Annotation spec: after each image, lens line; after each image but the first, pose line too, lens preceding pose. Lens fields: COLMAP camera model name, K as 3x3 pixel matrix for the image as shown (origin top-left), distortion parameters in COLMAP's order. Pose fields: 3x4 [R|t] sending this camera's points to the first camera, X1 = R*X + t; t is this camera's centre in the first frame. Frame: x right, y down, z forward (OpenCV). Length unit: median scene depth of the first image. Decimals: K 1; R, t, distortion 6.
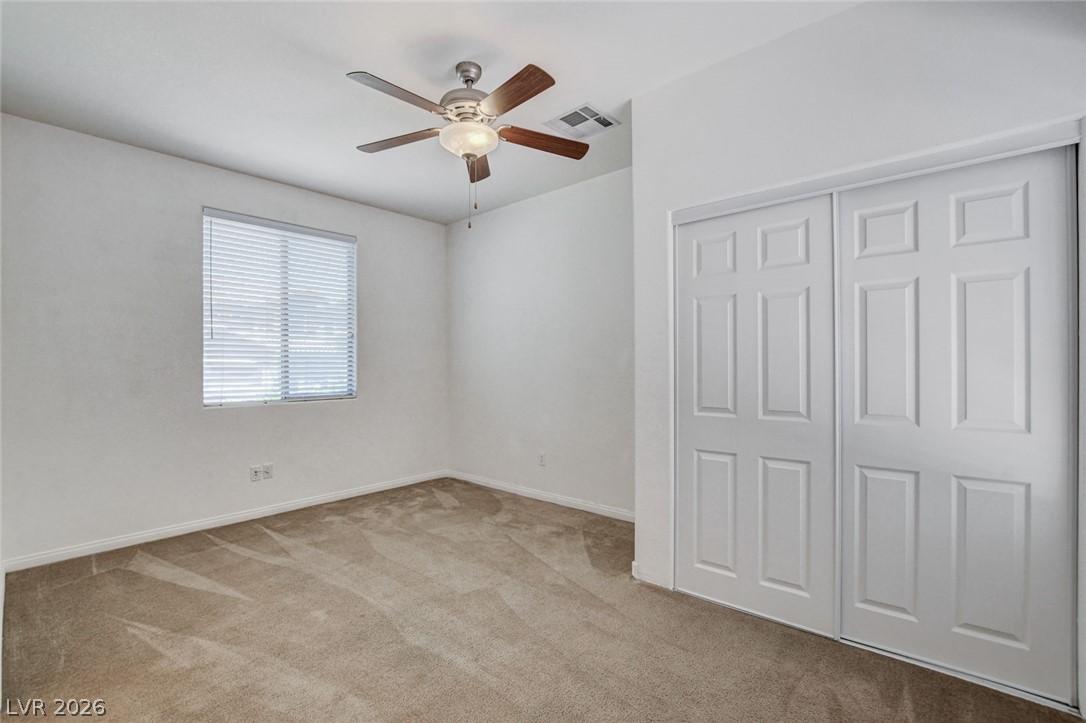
lens RADIAL K [[469.5, 0, 541.8], [0, 469.5, 360.1], [0, 0, 1]] dist [-0.013092, 0.000666]
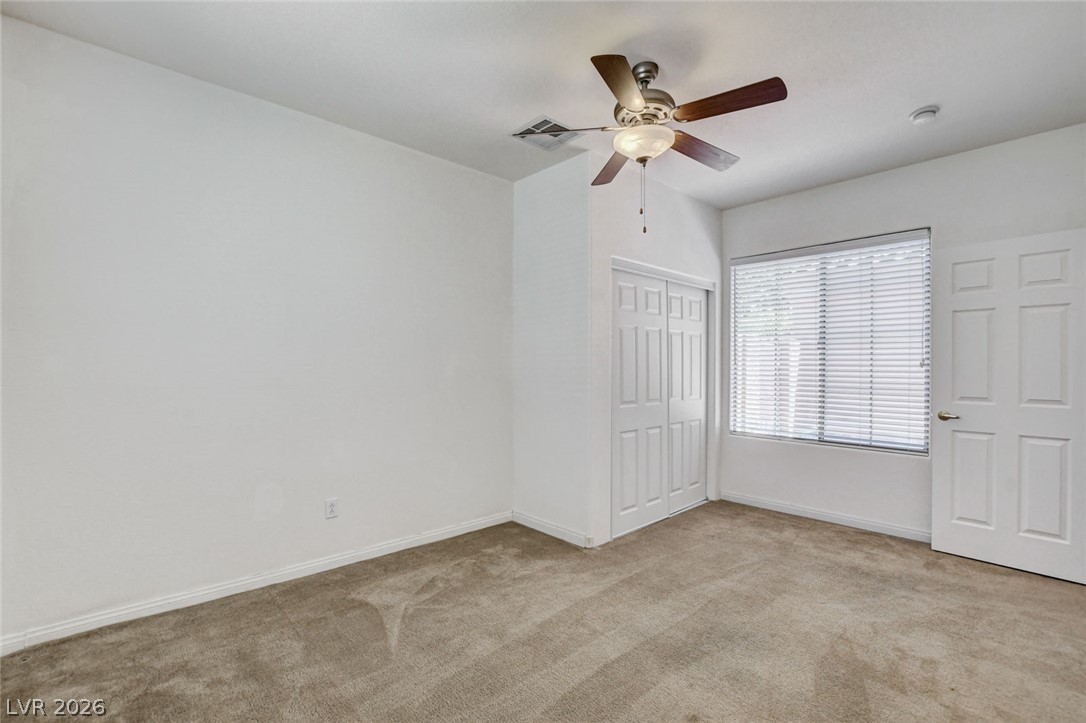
lens RADIAL K [[469.5, 0, 541.8], [0, 469.5, 360.1], [0, 0, 1]] dist [-0.013092, 0.000666]
pose [[0.159778, 0.017464, 0.986998, -1.273782], [-0.006028, 0.999842, -0.016715, -0.001924], [-0.987135, -0.003279, 0.159858, 1.147937]]
